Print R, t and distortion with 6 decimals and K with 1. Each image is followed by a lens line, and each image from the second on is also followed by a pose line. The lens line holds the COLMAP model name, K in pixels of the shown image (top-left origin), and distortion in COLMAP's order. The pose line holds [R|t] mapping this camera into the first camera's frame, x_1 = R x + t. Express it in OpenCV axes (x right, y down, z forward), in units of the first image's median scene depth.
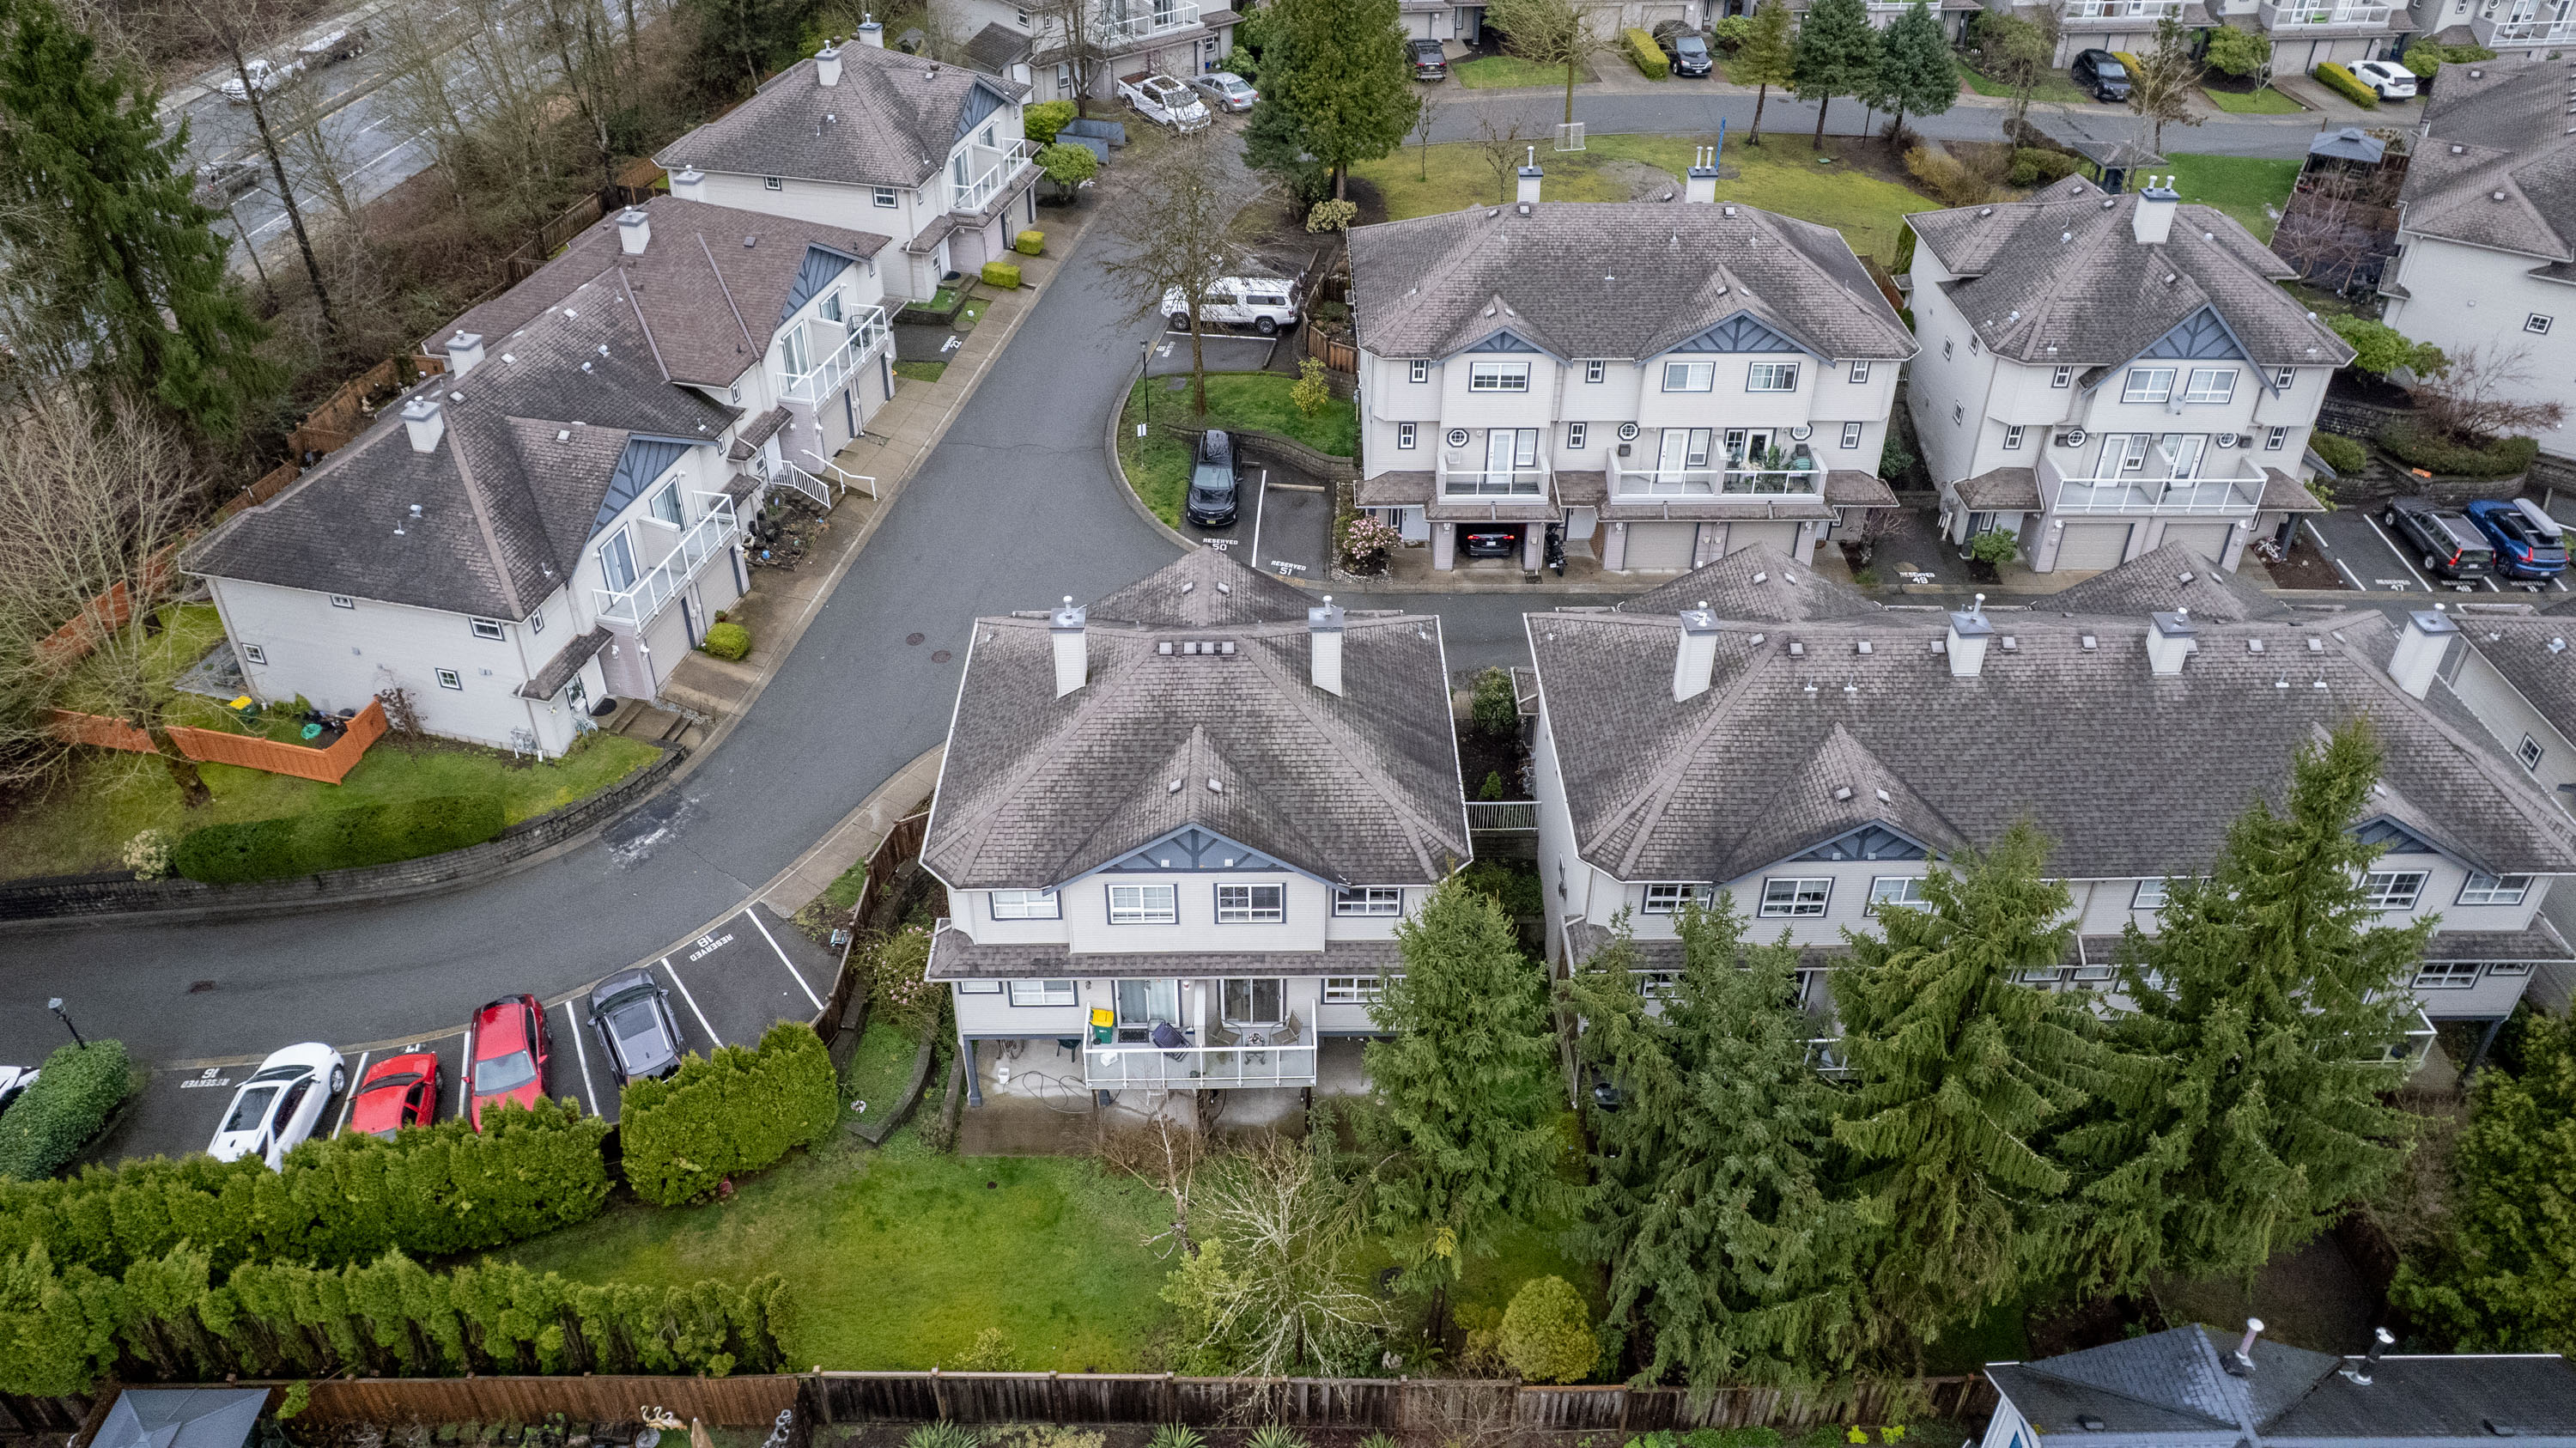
lens RADIAL K [[1876.5, 0, 1288.0], [0, 1876.5, 724.0], [0, 0, 1]] dist [-0.055247, 0.000892]
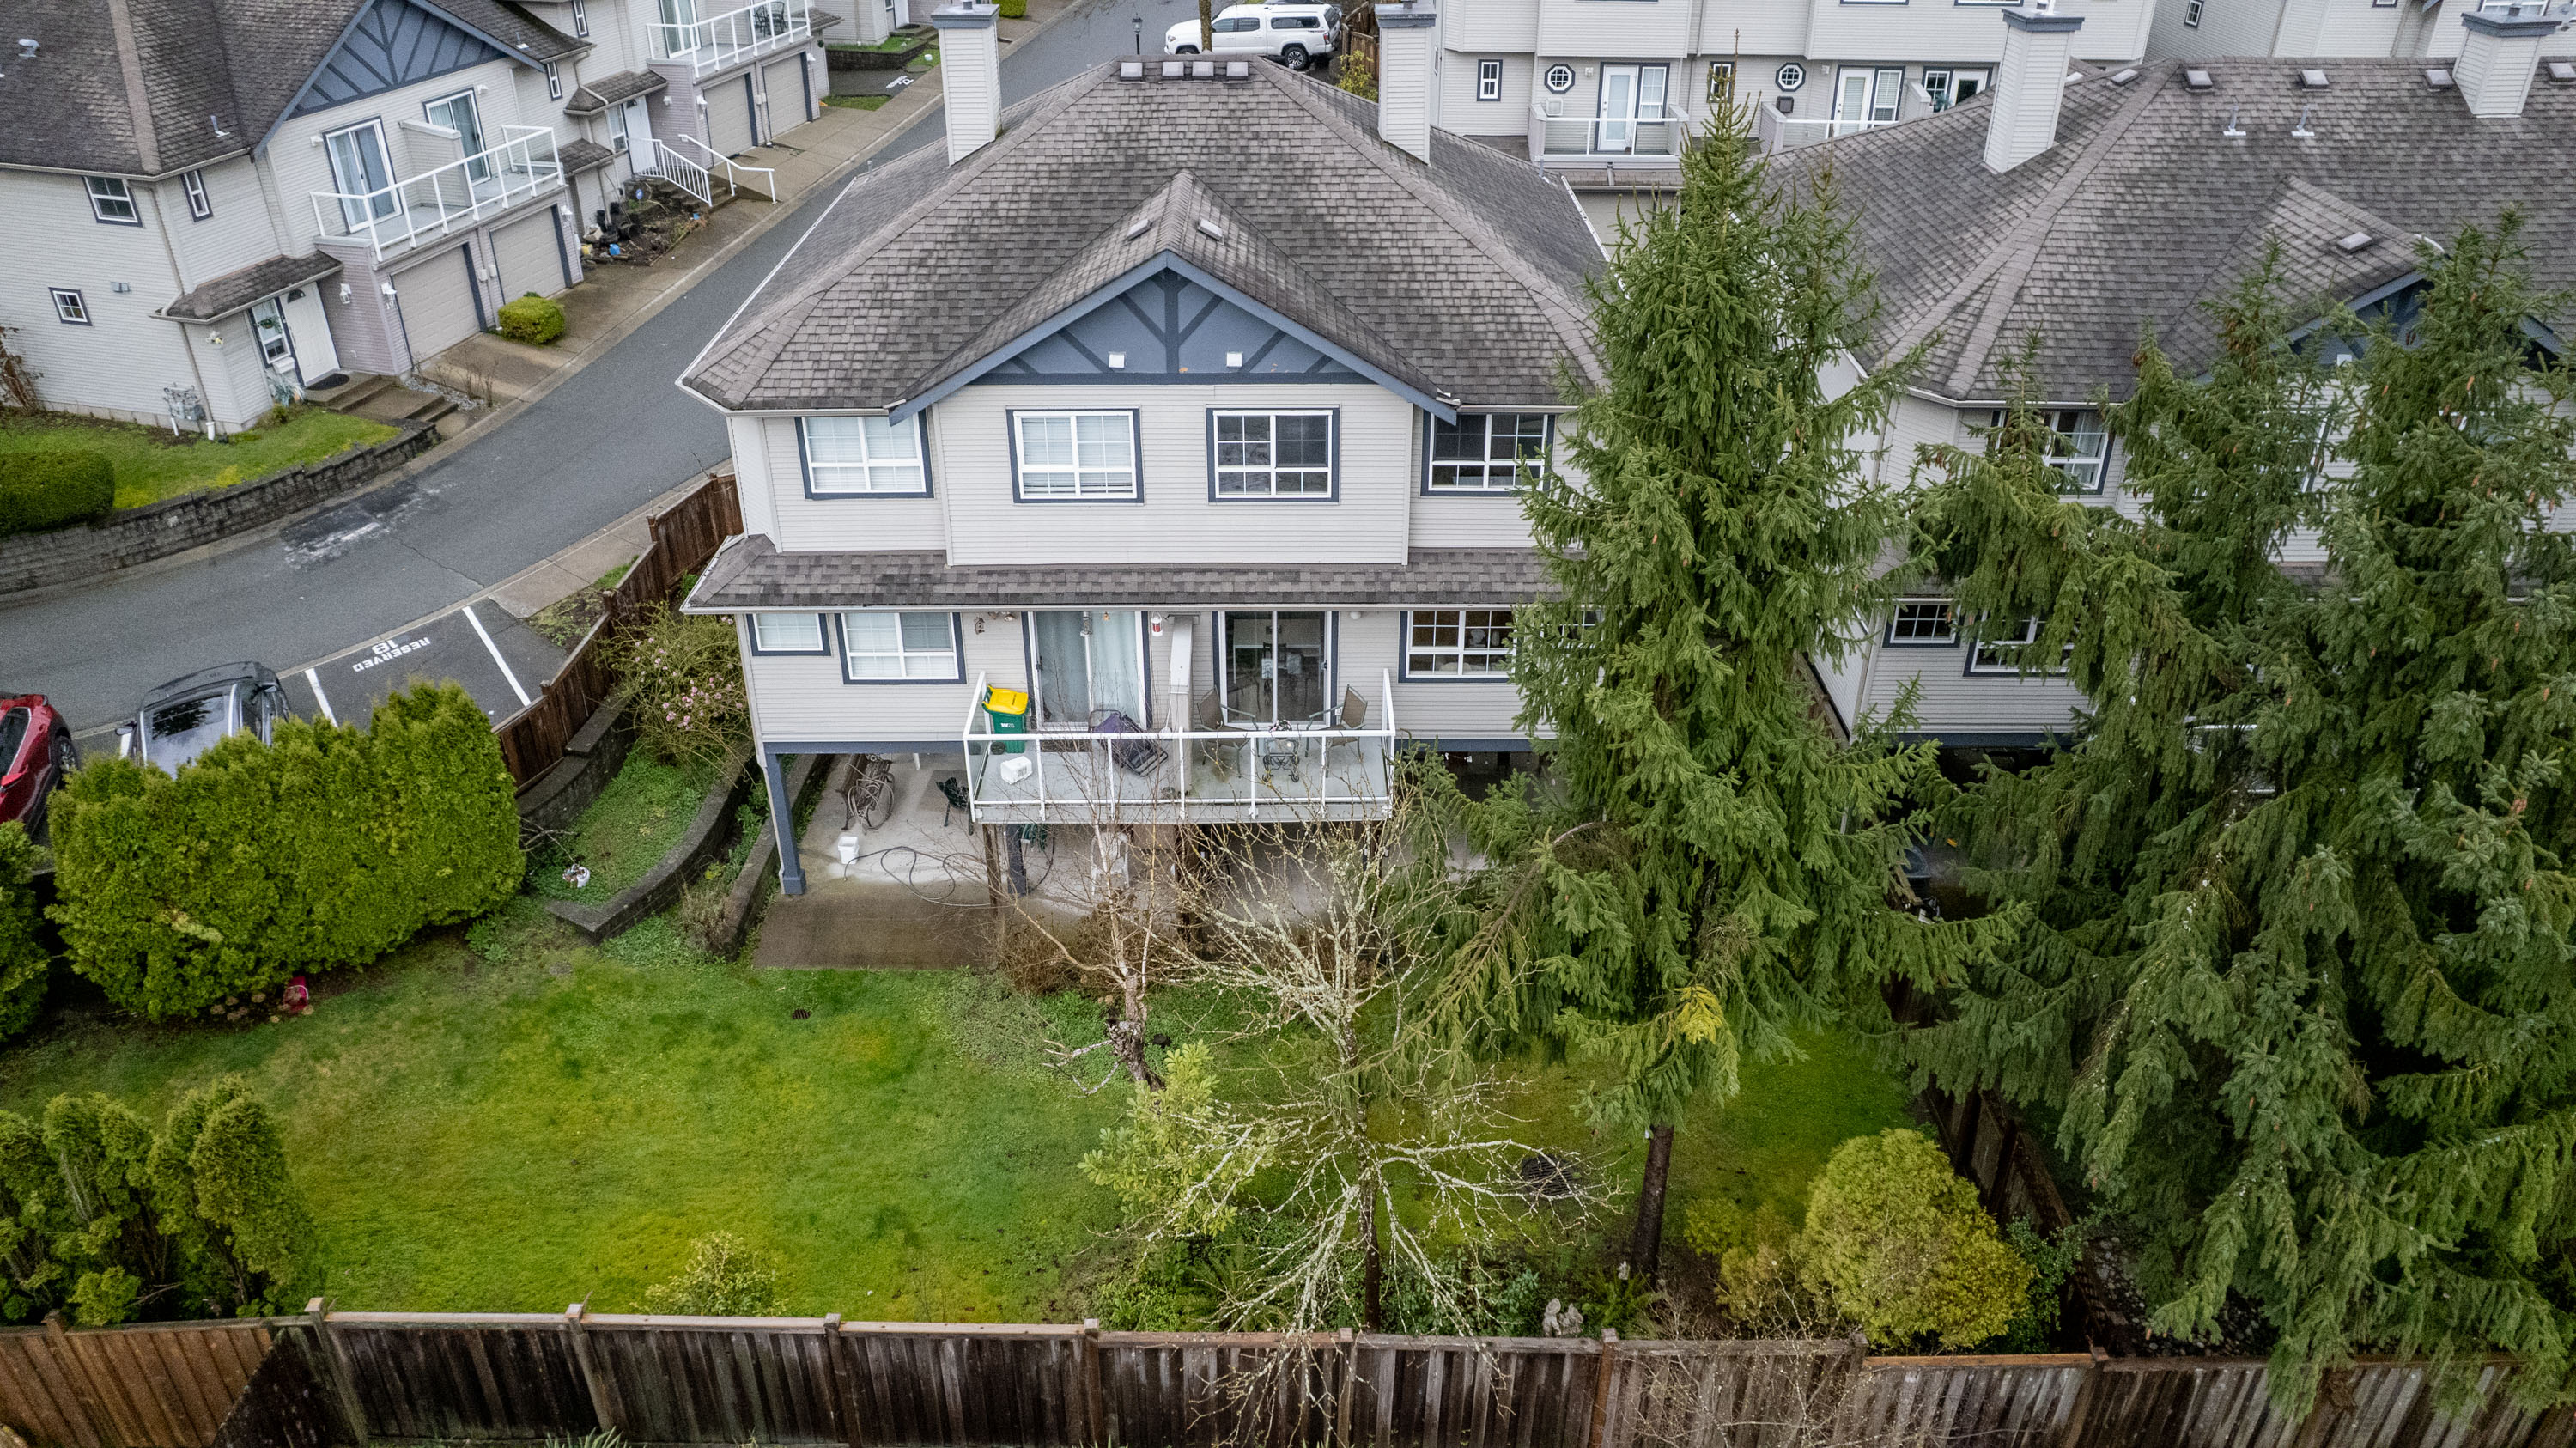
lens RADIAL K [[1783.0, 0, 1293.7], [0, 1783.0, 591.2], [0, 0, 1]] dist [-0.074574, 0.072782]
pose [[0.999958, 0.001284, -0.009083, -0.009266], [-0.002658, 0.988226, -0.152976, 0.209566], [0.008780, 0.152994, 0.988188, 0.483344]]
